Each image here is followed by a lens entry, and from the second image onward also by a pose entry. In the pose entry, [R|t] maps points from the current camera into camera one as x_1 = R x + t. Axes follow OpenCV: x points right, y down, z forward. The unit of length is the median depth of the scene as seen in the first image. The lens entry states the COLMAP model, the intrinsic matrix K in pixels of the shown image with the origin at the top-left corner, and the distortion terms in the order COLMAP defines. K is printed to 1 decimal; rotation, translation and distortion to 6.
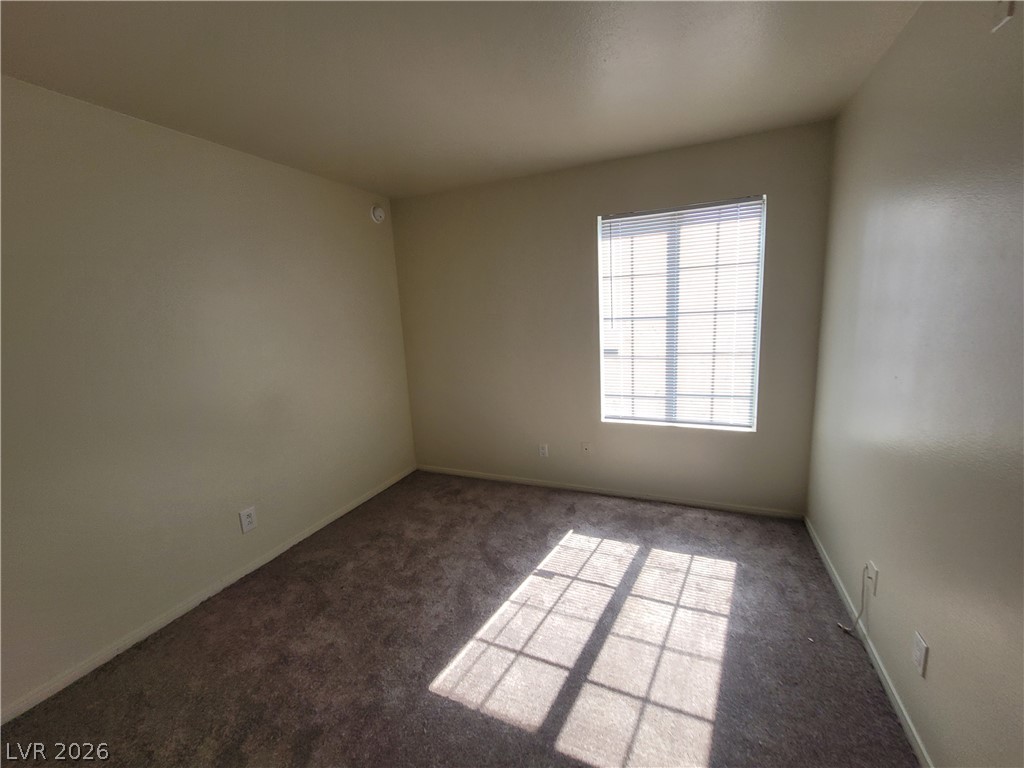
lens RADIAL K [[417.6, 0, 514.4], [0, 417.6, 379.8], [0, 0, 1]] dist [-0.008259, 0.000103]
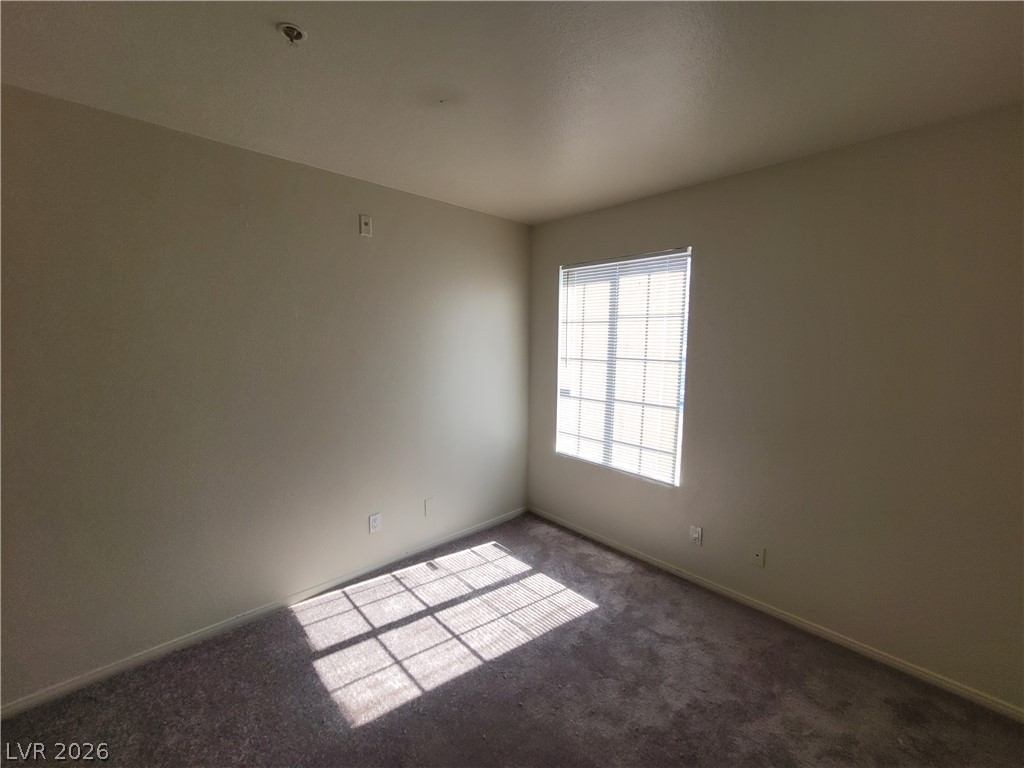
lens RADIAL K [[417.6, 0, 514.4], [0, 417.6, 379.8], [0, 0, 1]] dist [-0.008259, 0.000103]
pose [[0.918999, 0.095093, -0.382621, 0.587033], [-0.114117, 0.993093, -0.027279, -0.051498], [0.377384, 0.068733, 0.923503, -0.050497]]
